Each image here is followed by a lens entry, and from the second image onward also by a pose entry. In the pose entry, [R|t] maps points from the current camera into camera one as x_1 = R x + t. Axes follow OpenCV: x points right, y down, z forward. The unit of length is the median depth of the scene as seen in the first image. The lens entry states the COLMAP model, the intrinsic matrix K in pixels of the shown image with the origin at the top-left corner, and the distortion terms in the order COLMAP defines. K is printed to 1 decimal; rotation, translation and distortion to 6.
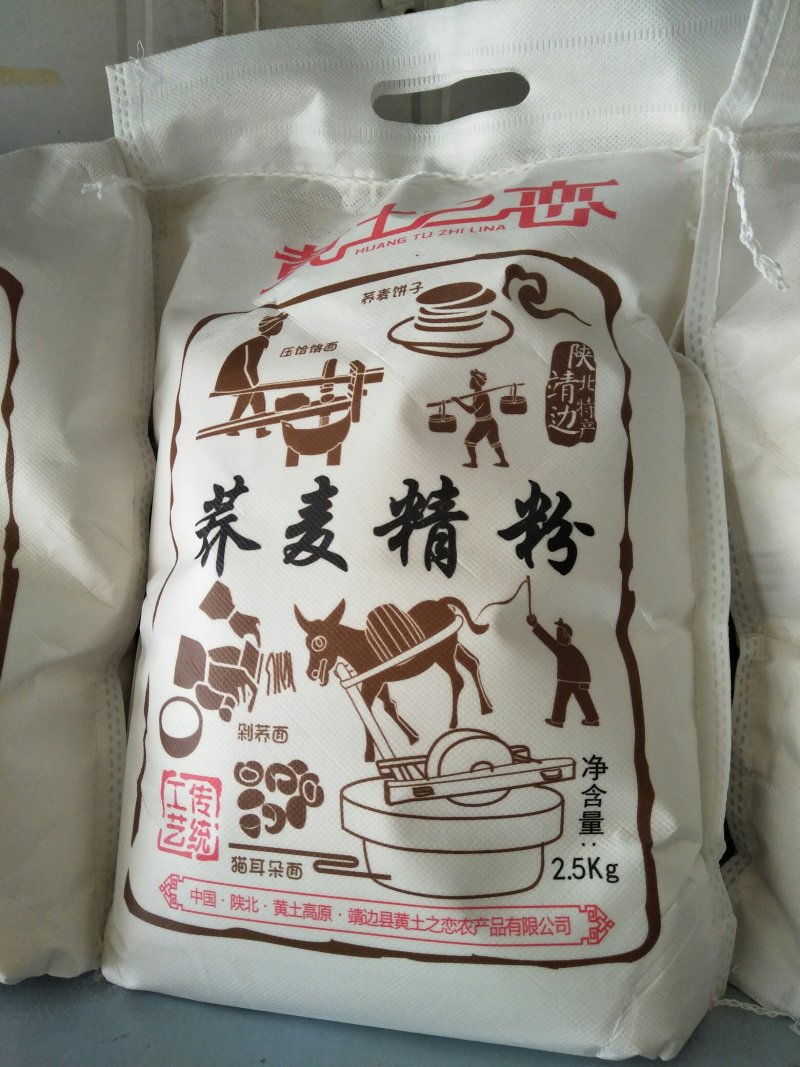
lens RADIAL K [[813.0, 0, 396.1], [0, 813.0, 530.2], [0, 0, 1]] dist [0.017824, -0.046531]
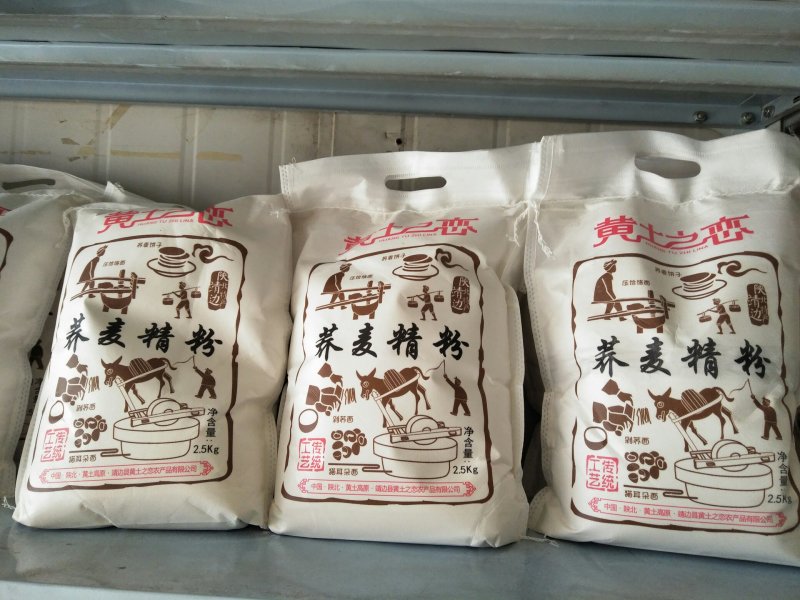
lens RADIAL K [[609.5, 0, 400.5], [0, 609.5, 289.7], [0, 0, 1]] dist [0.017824, -0.046531]
pose [[0.998582, 0.022984, 0.048014, -0.081463], [-0.012106, 0.976401, -0.215624, 0.257461], [-0.051836, 0.214737, 0.975295, -0.980912]]
